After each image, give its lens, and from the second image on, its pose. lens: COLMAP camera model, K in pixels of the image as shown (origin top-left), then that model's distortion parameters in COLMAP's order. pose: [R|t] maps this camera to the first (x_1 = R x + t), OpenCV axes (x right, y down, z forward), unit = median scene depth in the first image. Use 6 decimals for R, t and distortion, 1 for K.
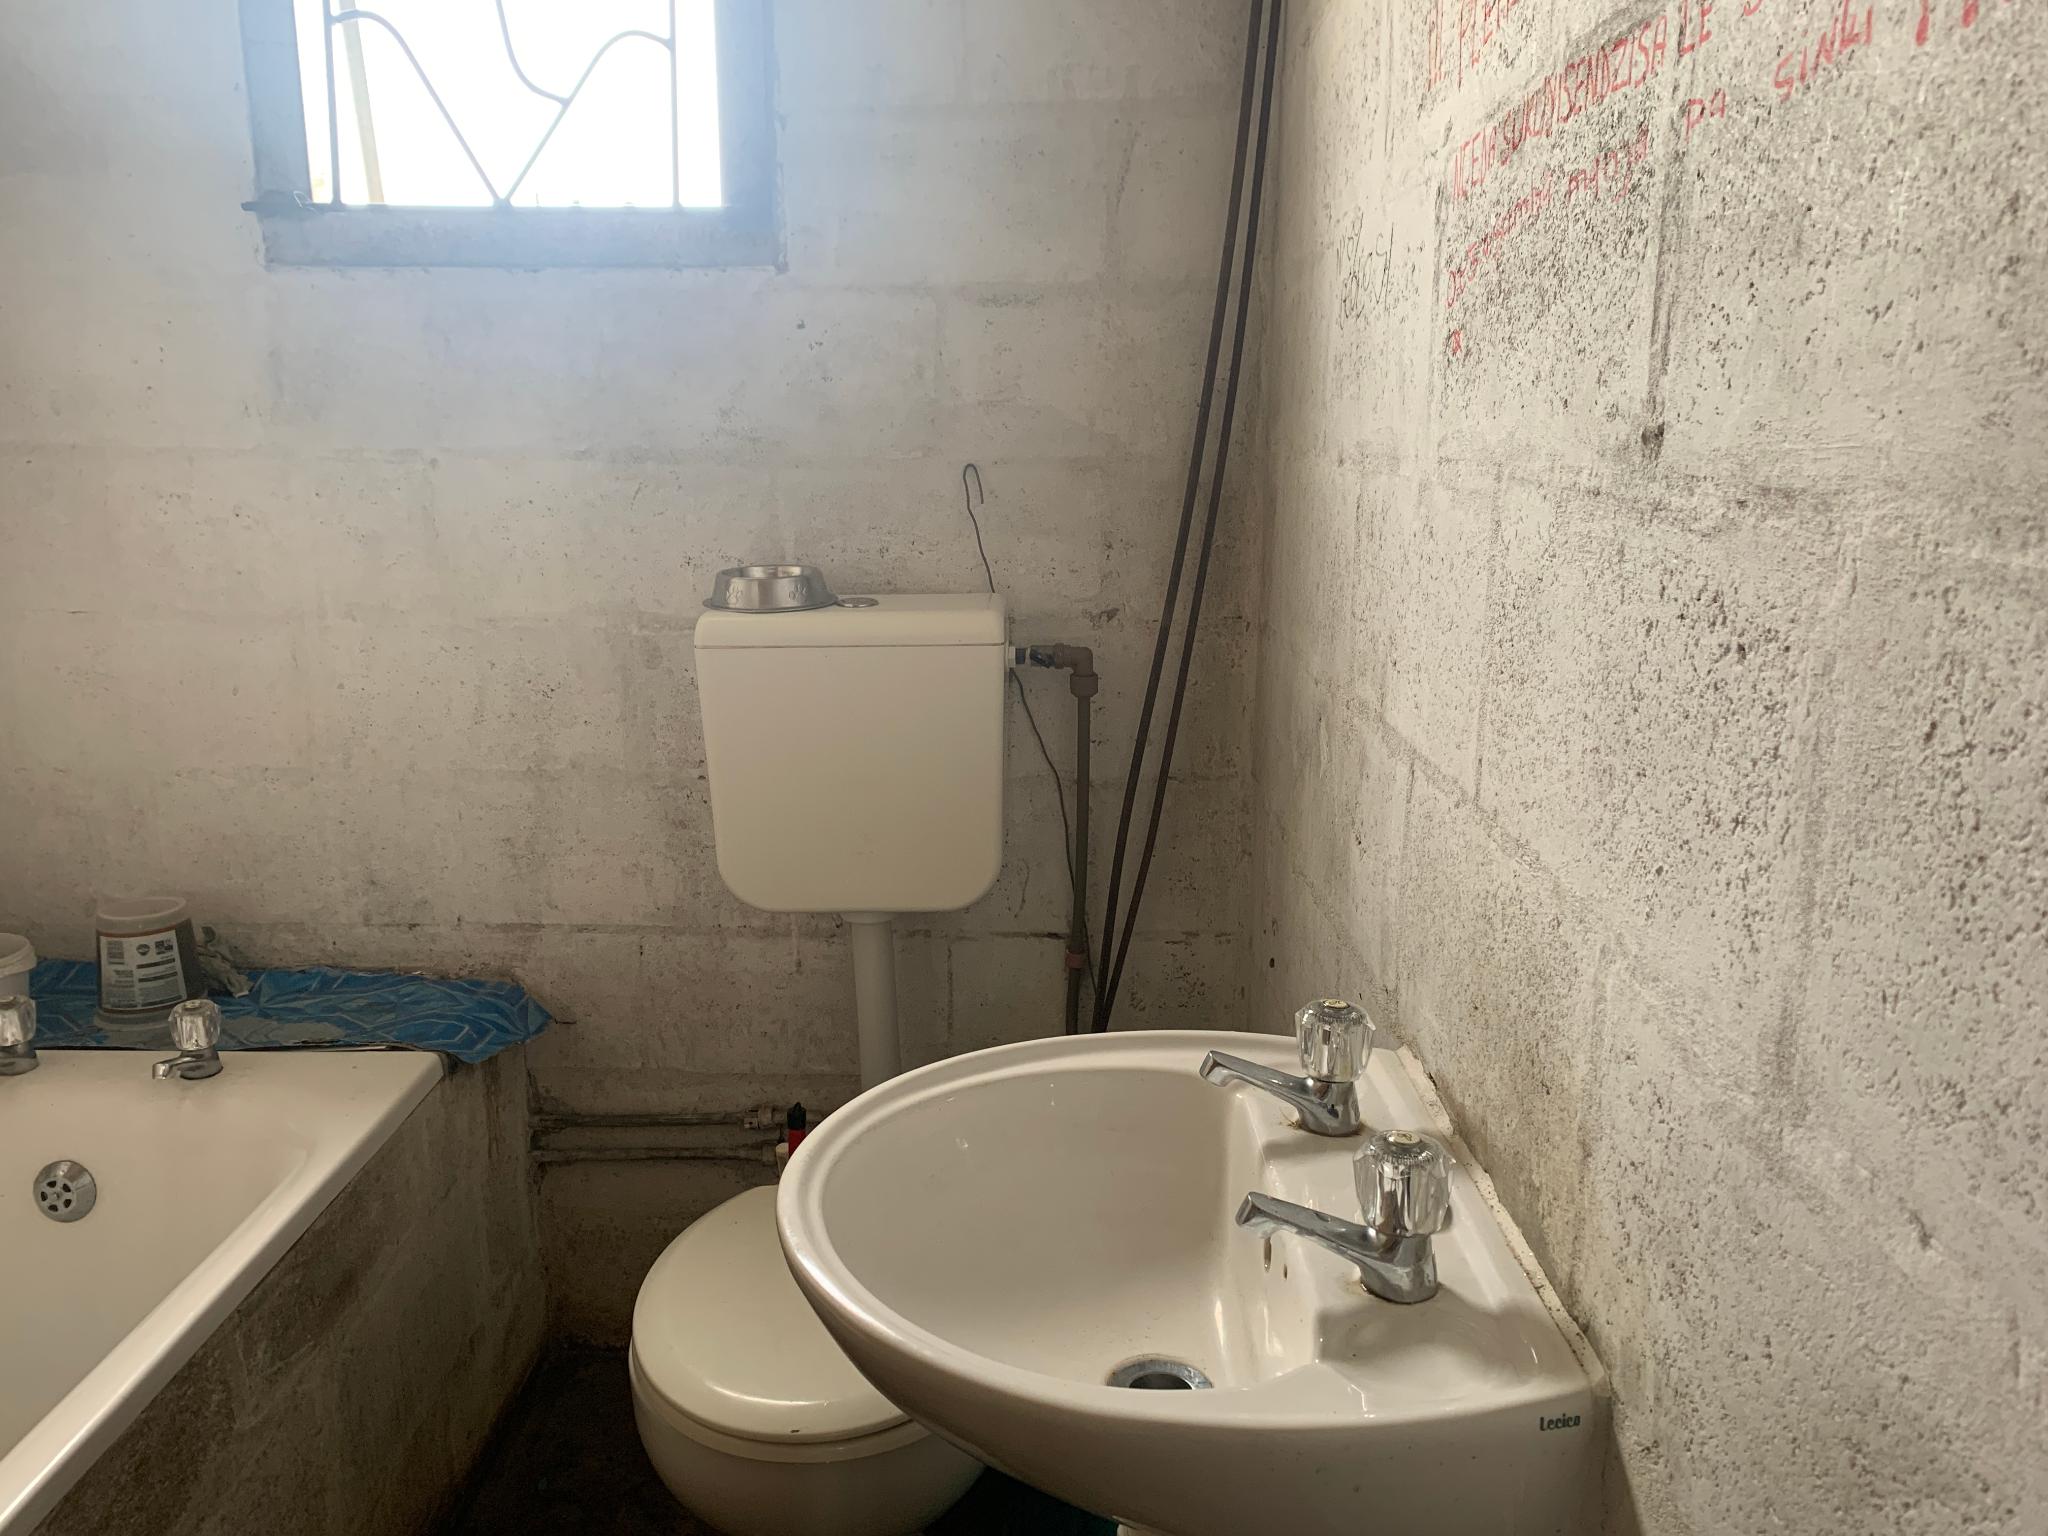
lens RADIAL K [[1521.0, 0, 1016.2], [0, 1521.0, 761.4], [0, 0, 1]] dist [0.059223, -0.074350]
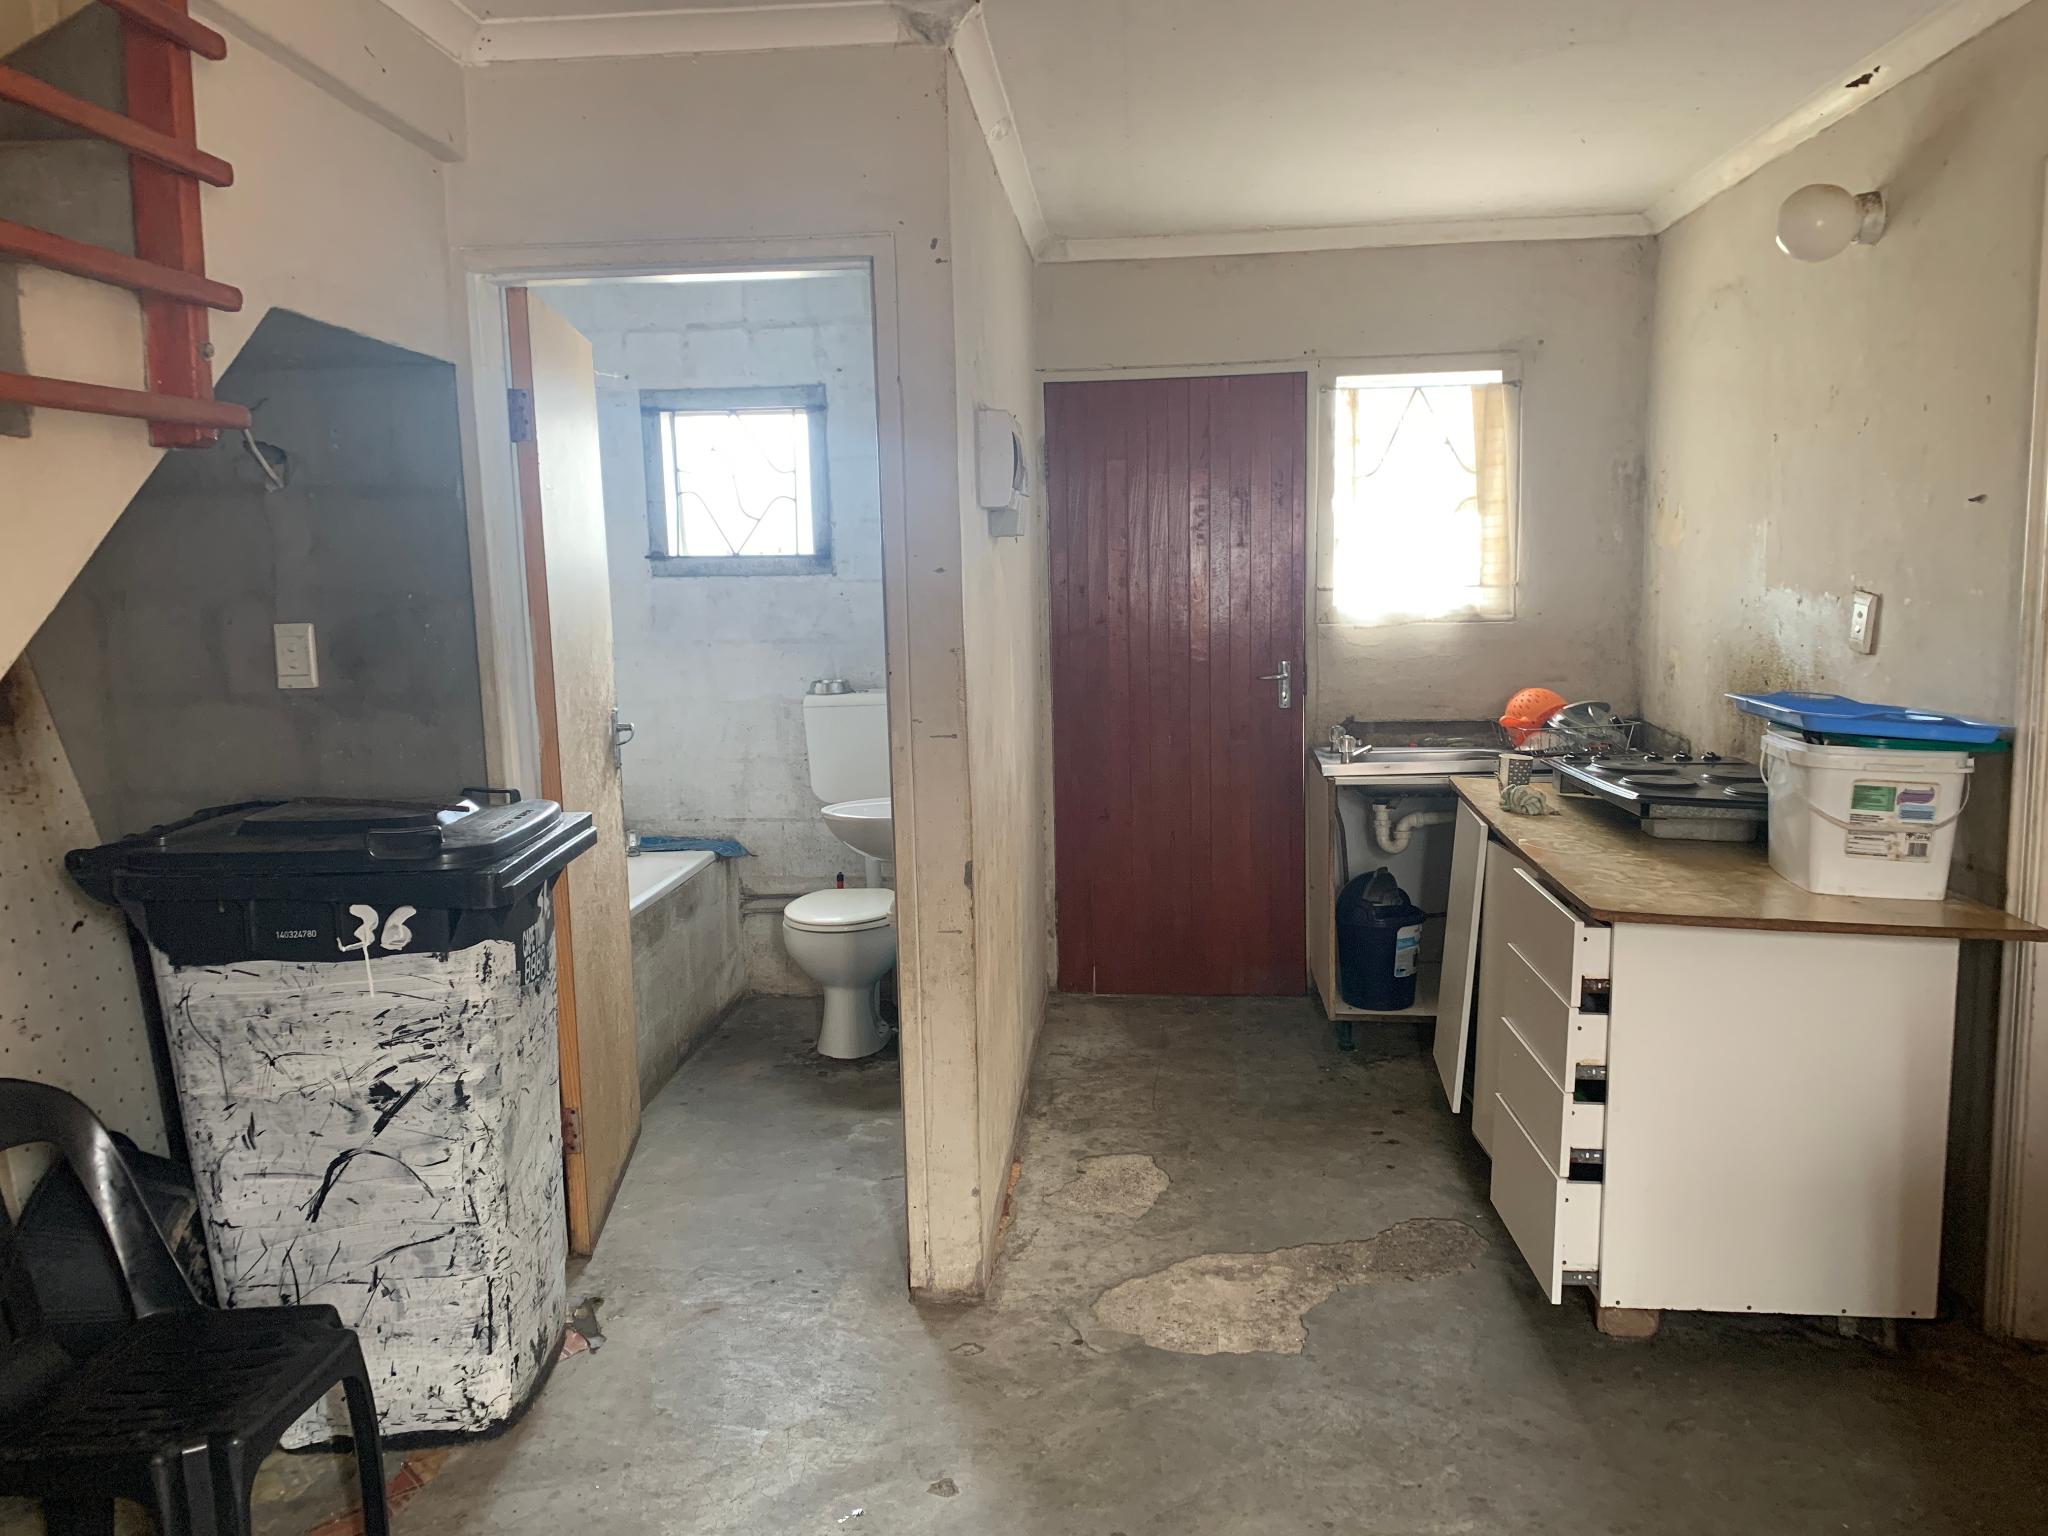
lens RADIAL K [[1521.0, 0, 1016.2], [0, 1521.0, 761.4], [0, 0, 1]] dist [0.059223, -0.074350]
pose [[0.997277, -0.017480, -0.071642, 0.359678], [0.011124, 0.996043, -0.088169, 0.260468], [0.072899, 0.087132, 0.993526, -1.658330]]
